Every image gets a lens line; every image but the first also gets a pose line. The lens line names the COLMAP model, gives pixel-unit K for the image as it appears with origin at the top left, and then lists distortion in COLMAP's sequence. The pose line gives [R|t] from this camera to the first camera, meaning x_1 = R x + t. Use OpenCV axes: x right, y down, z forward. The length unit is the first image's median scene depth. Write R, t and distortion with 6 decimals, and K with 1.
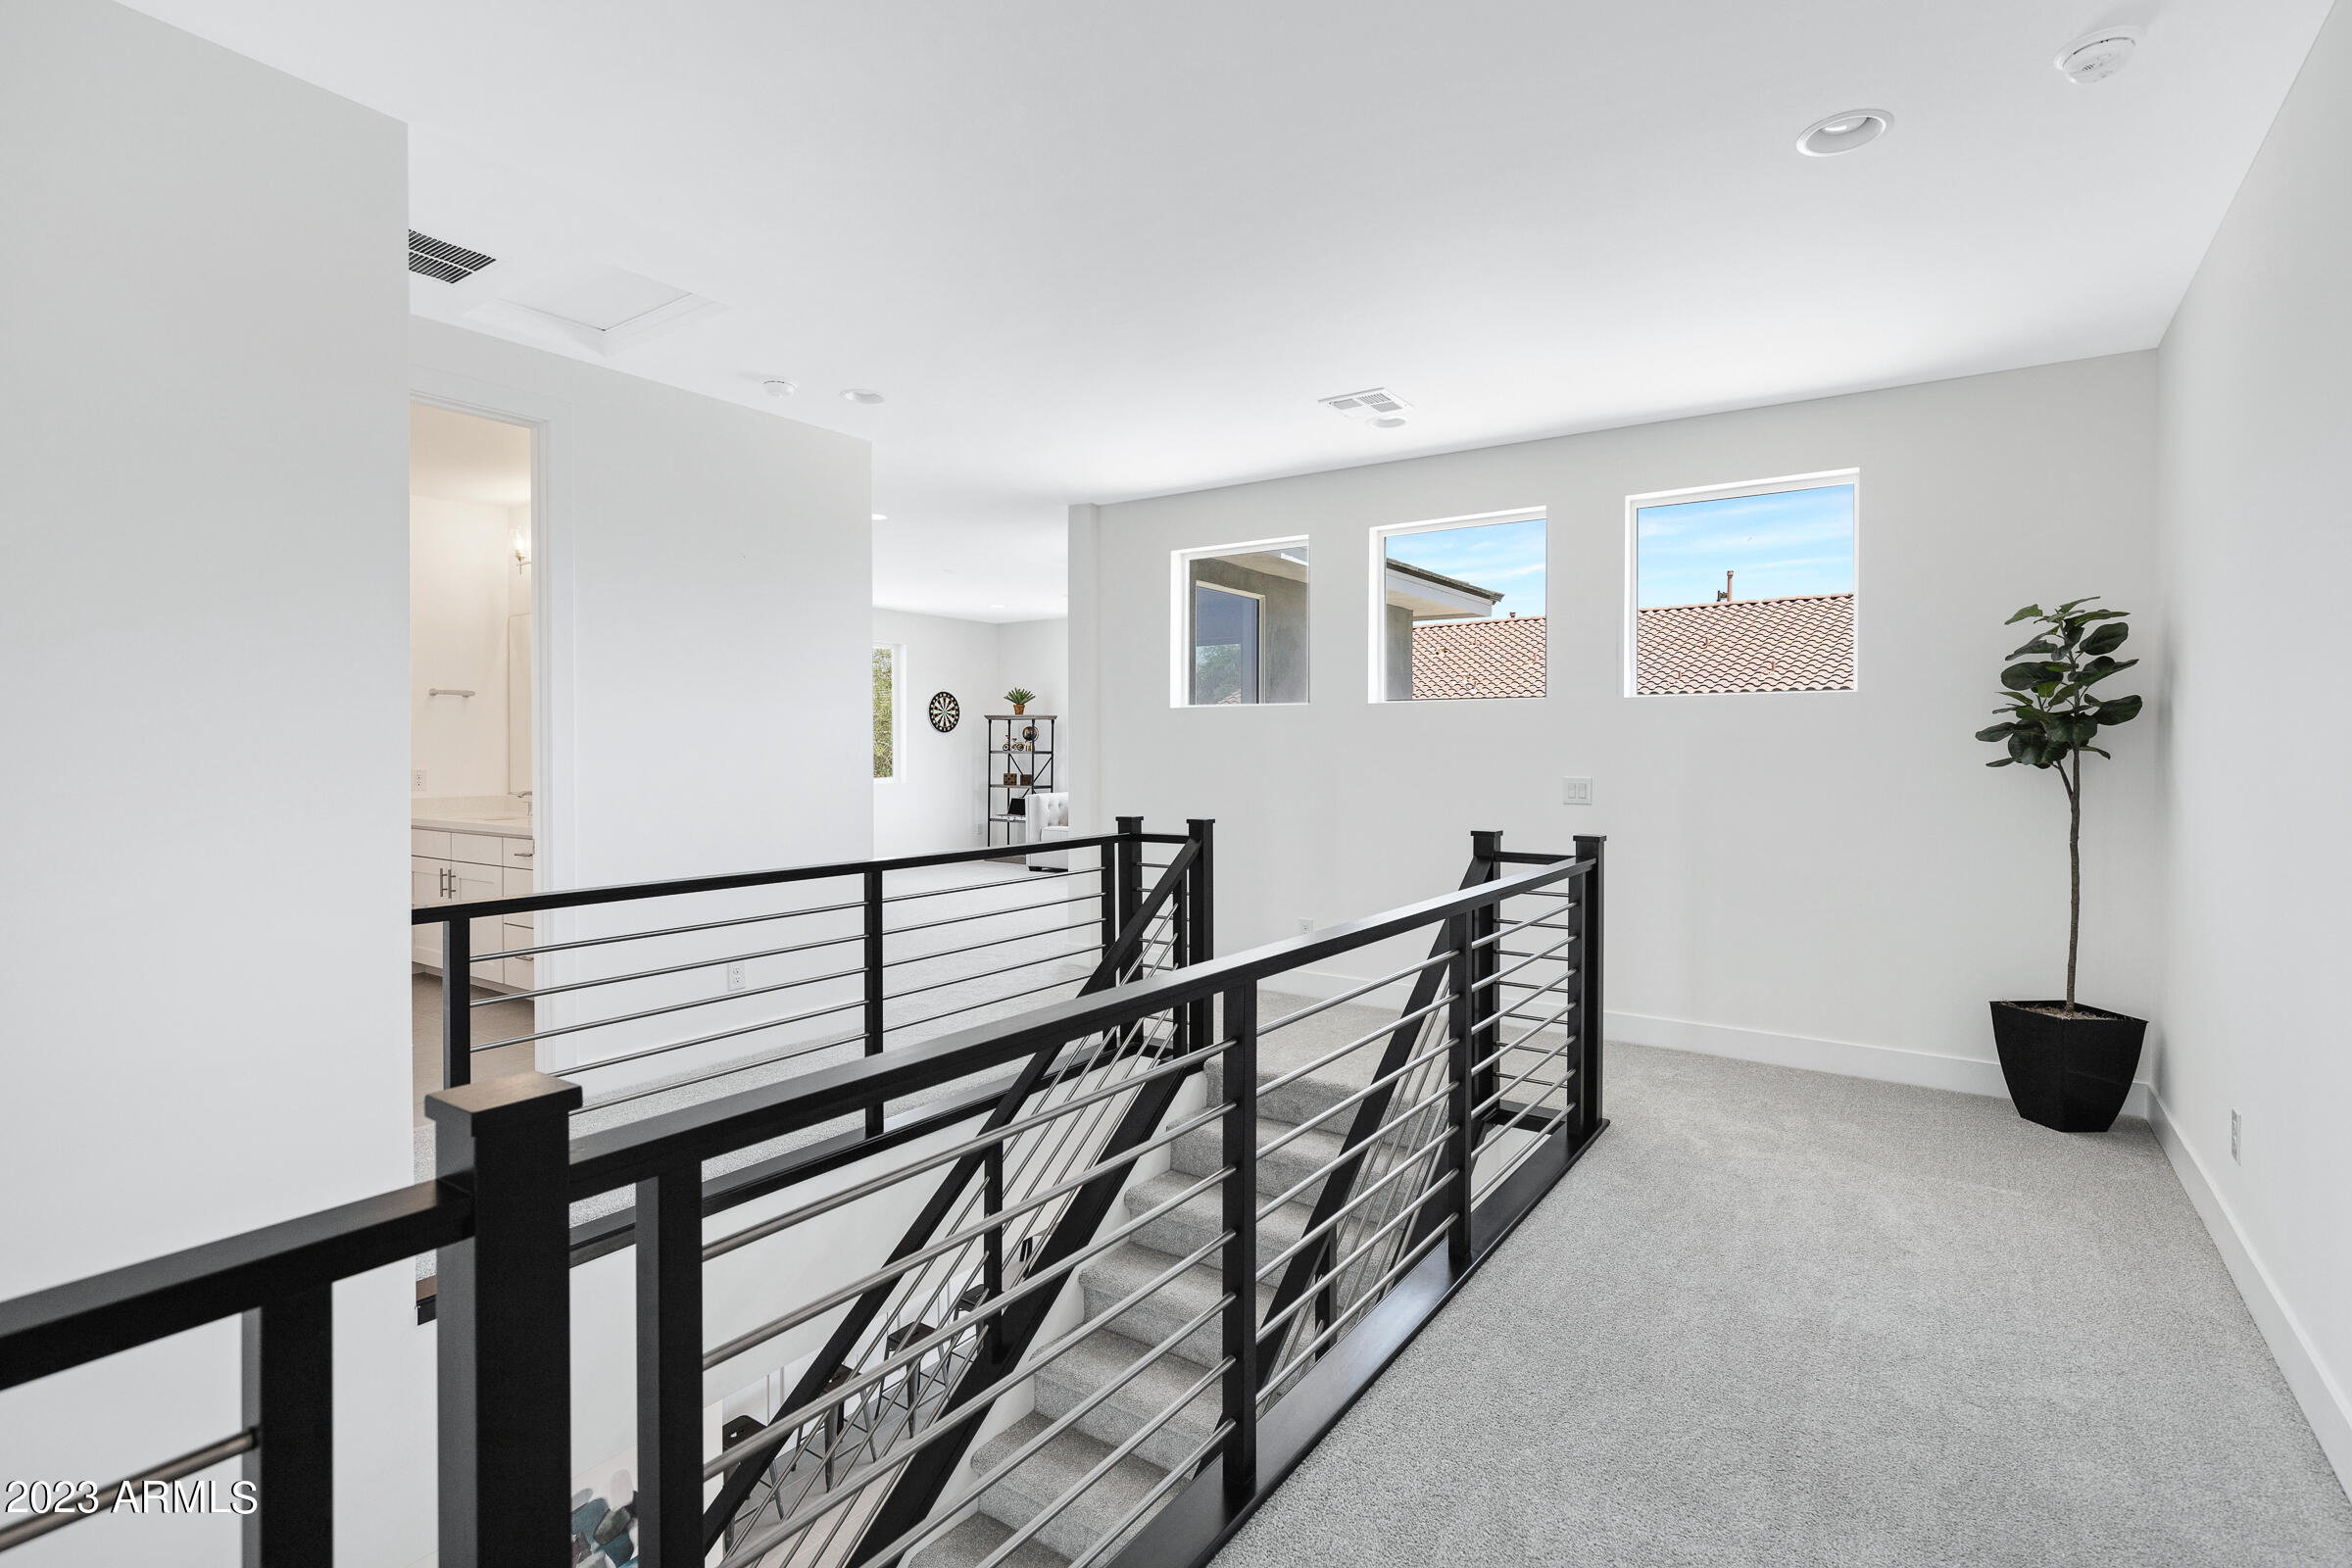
lens RADIAL K [[1114.9, 0, 1177.9], [0, 1114.9, 770.1], [0, 0, 1]] dist [0.000206, 0.000002]
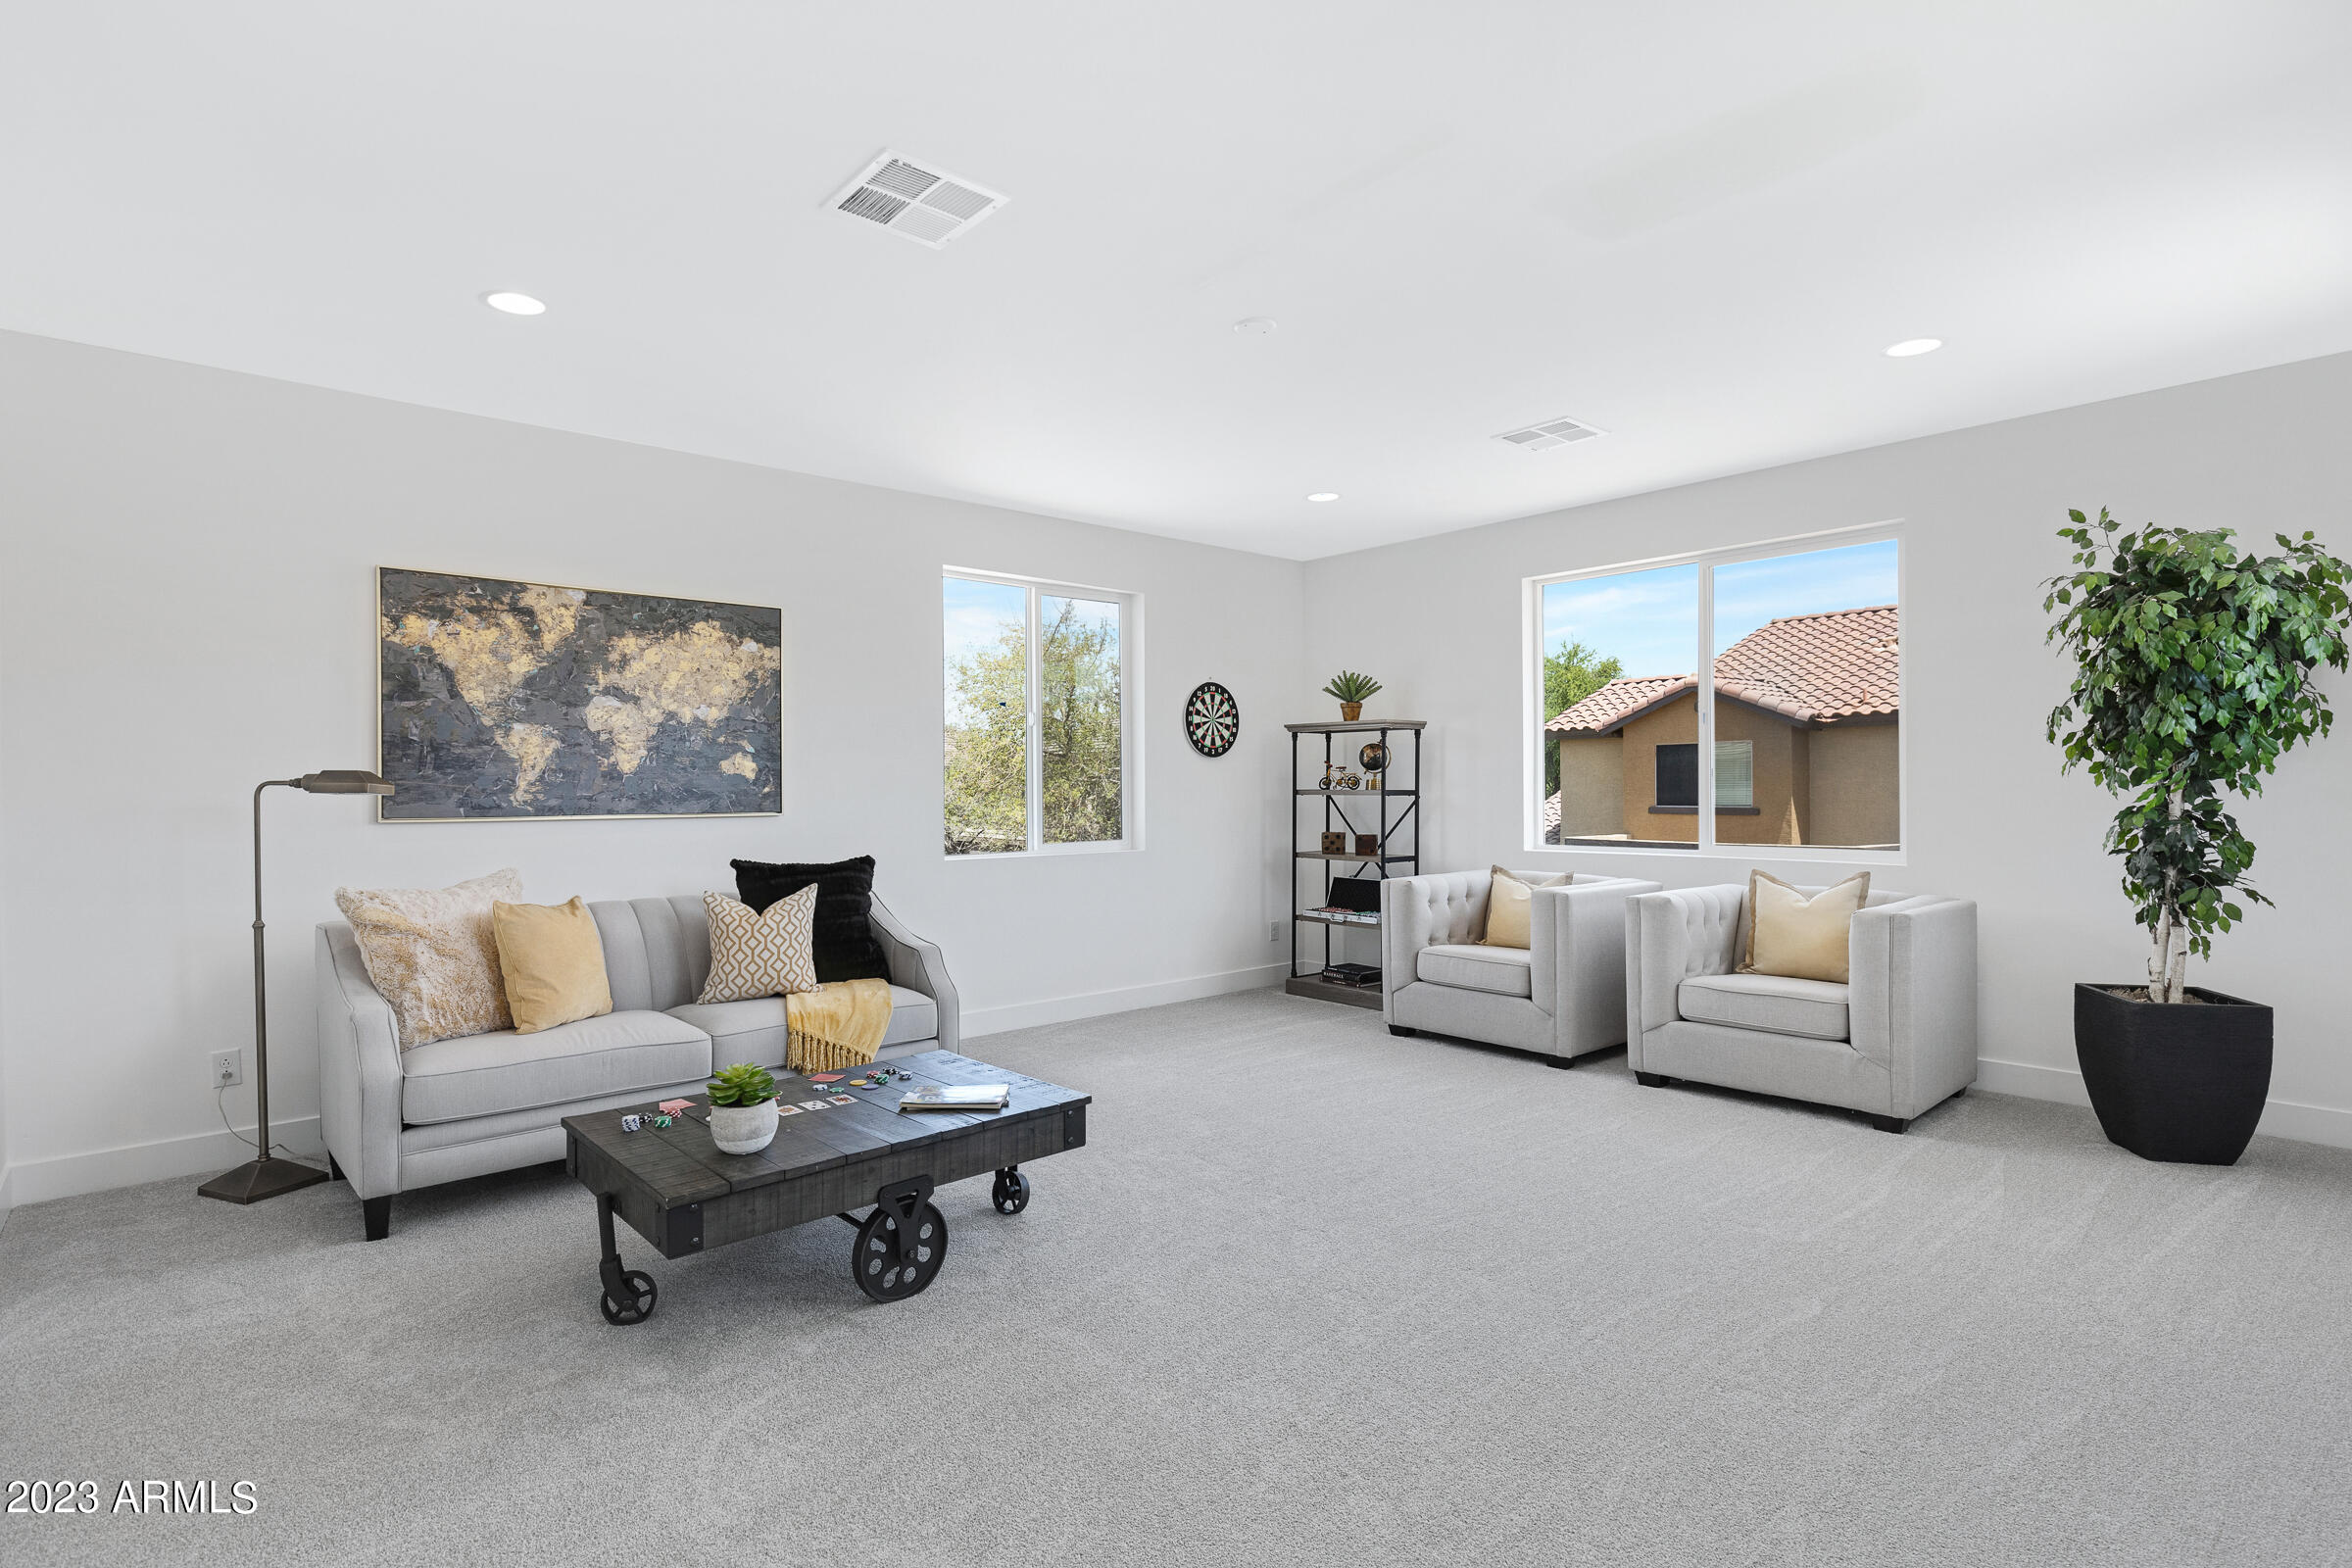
lens RADIAL K [[1114.9, 0, 1174.7], [0, 1114.9, 790.9], [0, 0, 1]] dist [0.000206, 0.000002]
pose [[0.979173, -0.006913, -0.202909, -0.117070], [0.003749, 0.999865, -0.015974, -0.008582], [0.202992, 0.014881, 0.979067, 0.462088]]
